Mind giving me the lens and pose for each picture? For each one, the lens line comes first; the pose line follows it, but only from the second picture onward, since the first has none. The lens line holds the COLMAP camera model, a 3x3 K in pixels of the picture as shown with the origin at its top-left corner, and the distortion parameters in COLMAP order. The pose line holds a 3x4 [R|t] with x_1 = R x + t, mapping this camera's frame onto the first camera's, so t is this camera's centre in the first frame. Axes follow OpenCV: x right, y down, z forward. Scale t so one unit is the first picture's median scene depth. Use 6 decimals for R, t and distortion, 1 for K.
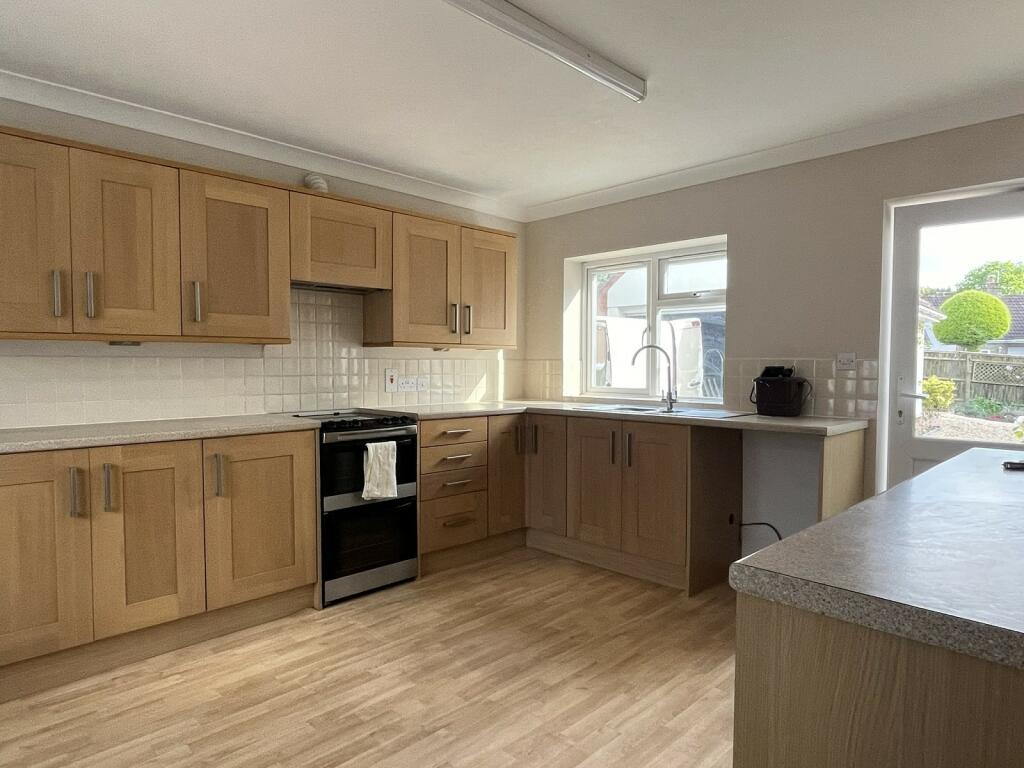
lens RADIAL K [[614.5, 0, 513.7], [0, 614.5, 391.9], [0, 0, 1]] dist [-0.007754, -0.000883]
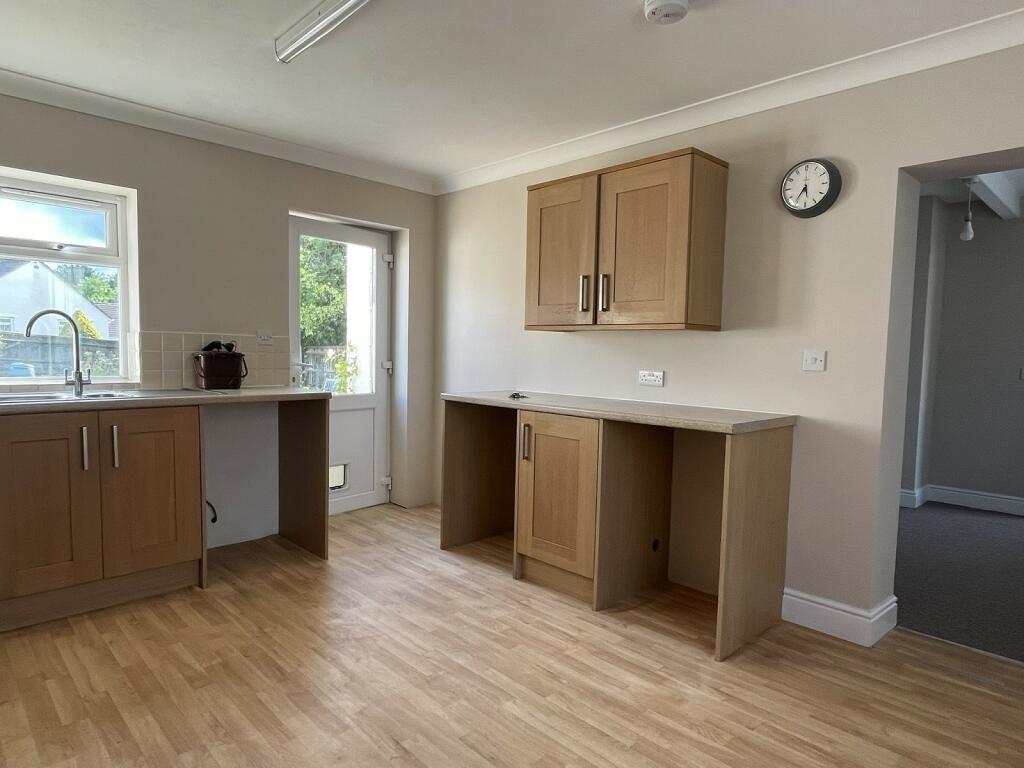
lens RADIAL K [[614.5, 0, 513.7], [0, 614.5, 391.9], [0, 0, 1]] dist [-0.007754, -0.000883]
pose [[0.024706, -0.076386, 0.996772, -0.728237], [0.023414, 0.996847, 0.075811, -0.028338], [-0.999421, 0.021465, 0.026416, 0.591920]]
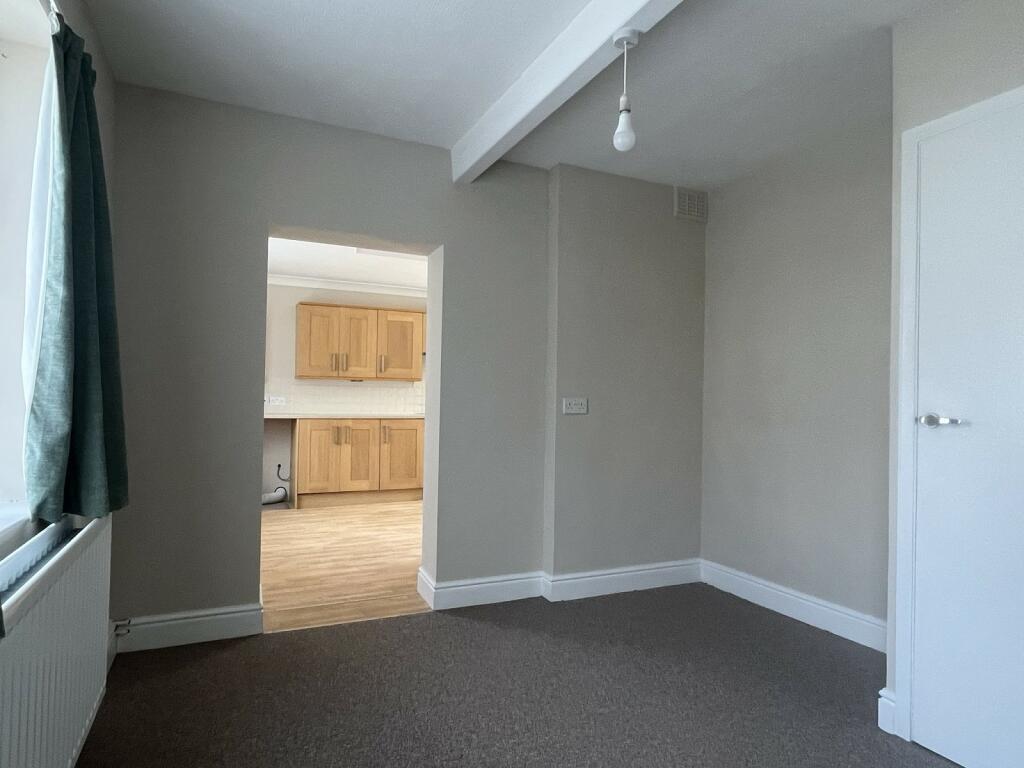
lens RADIAL K [[614.5, 0, 513.7], [0, 614.5, 391.9], [0, 0, 1]] dist [-0.007754, -0.000883]
pose [[0.936184, 0.002037, -0.351505, 0.820873], [-0.026762, 0.997494, -0.065496, 0.109035], [0.350491, 0.070724, 0.933892, -1.074891]]
